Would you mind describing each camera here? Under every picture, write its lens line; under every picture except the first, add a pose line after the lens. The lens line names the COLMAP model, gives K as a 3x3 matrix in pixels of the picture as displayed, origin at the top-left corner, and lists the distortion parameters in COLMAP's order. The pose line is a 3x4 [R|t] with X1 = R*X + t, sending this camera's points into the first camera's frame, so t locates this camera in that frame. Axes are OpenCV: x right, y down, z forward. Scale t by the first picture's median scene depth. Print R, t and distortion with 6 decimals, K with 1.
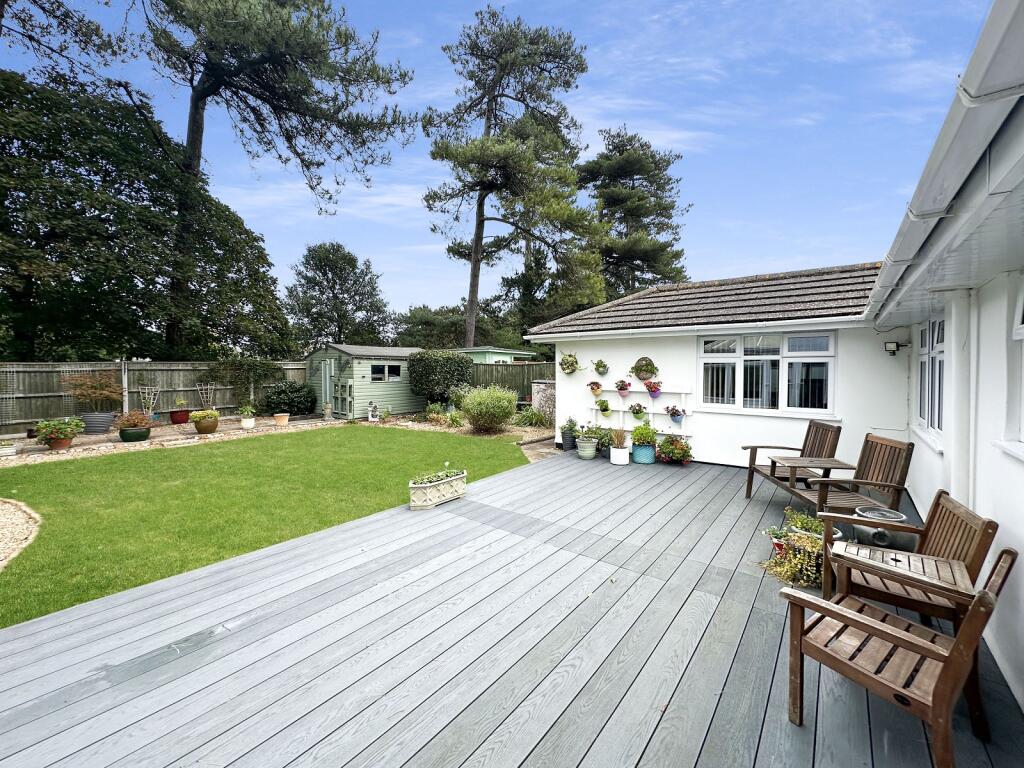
lens RADIAL K [[417.9, 0, 509.6], [0, 417.9, 387.7], [0, 0, 1]] dist [-0.000736, -0.000357]
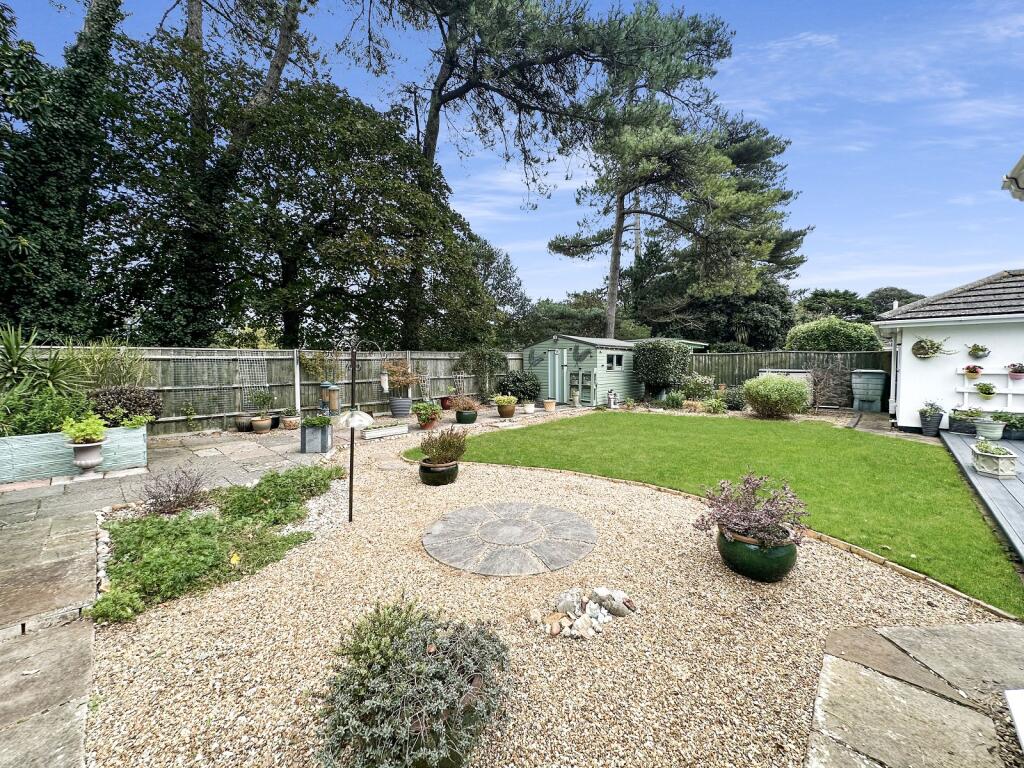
lens RADIAL K [[412.4, 0, 517.5], [0, 412.4, 393.1], [0, 0, 1]] dist [-0.000345, 0.000013]
pose [[0.997588, 0.002122, -0.069388, -0.517160], [-0.000350, 0.999674, 0.025533, 0.016818], [0.069419, -0.025447, 0.997263, -0.046985]]
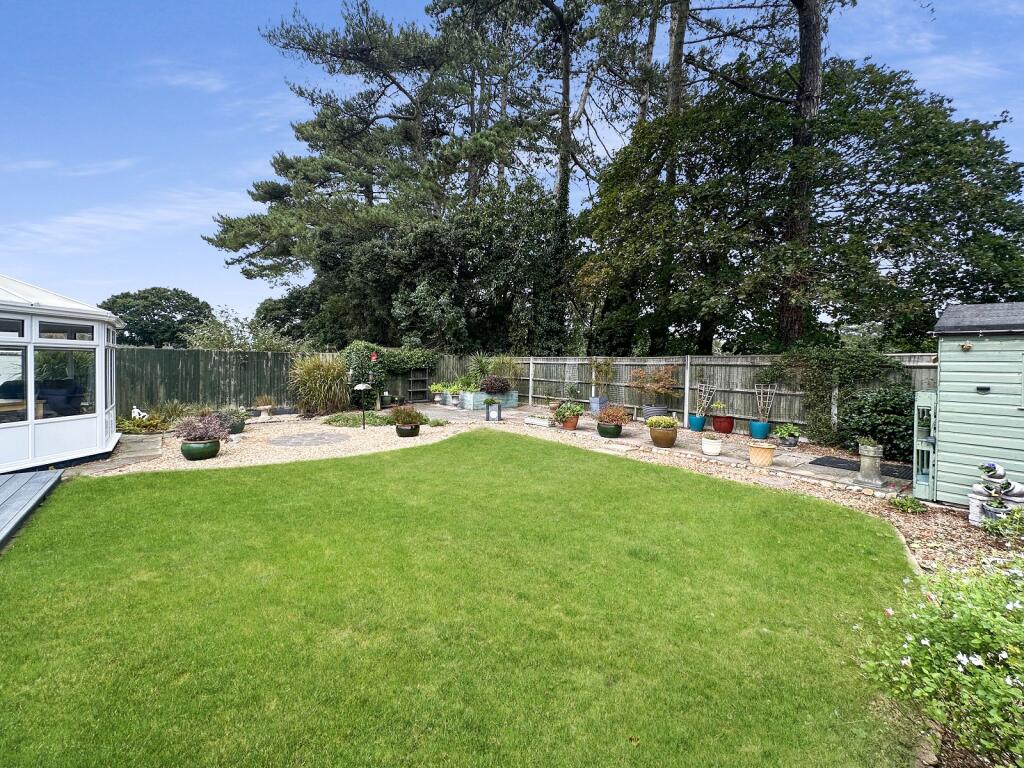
lens RADIAL K [[417.9, 0, 509.6], [0, 417.9, 387.7], [0, 0, 1]] dist [-0.000736, -0.000357]
pose [[-0.205797, 0.055938, -0.976995, 0.071641], [-0.064017, 0.995457, 0.070479, -0.029083], [0.976499, 0.077049, -0.201281, 0.735137]]
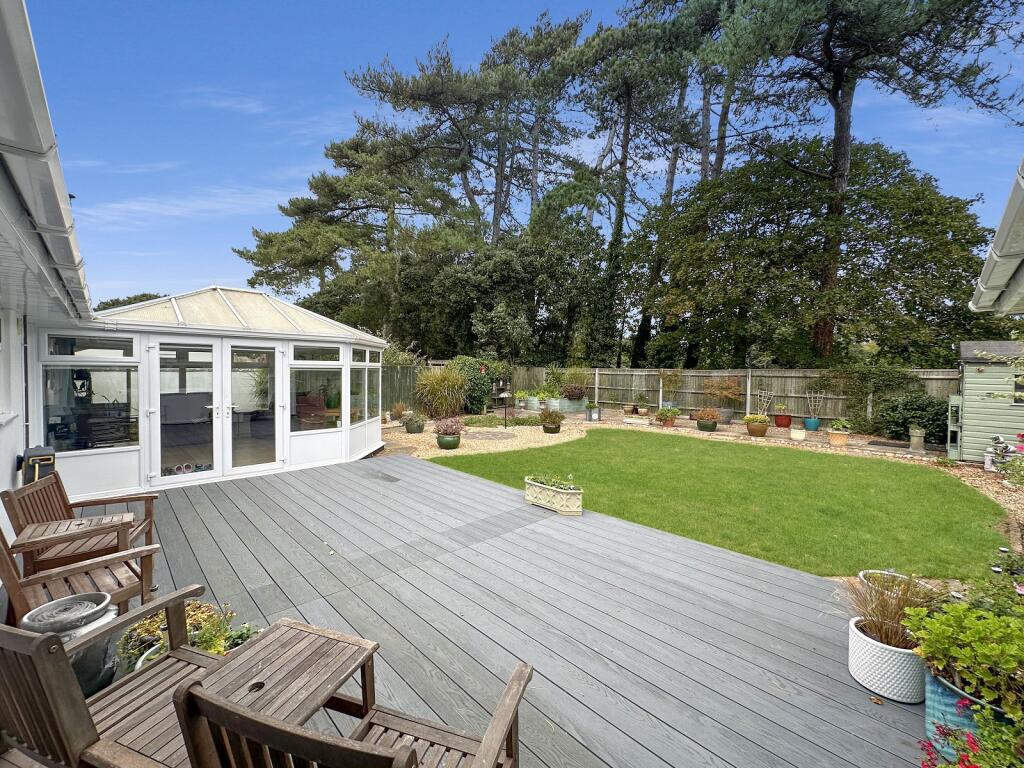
lens RADIAL K [[419.9, 0, 511.5], [0, 419.9, 396.6], [0, 0, 1]] dist [0.000725, 0.000451]
pose [[-0.131751, 0.063574, -0.989242, 0.354275], [-0.061775, 0.995475, 0.072202, -0.026058], [0.989356, 0.070623, -0.127228, 0.432583]]
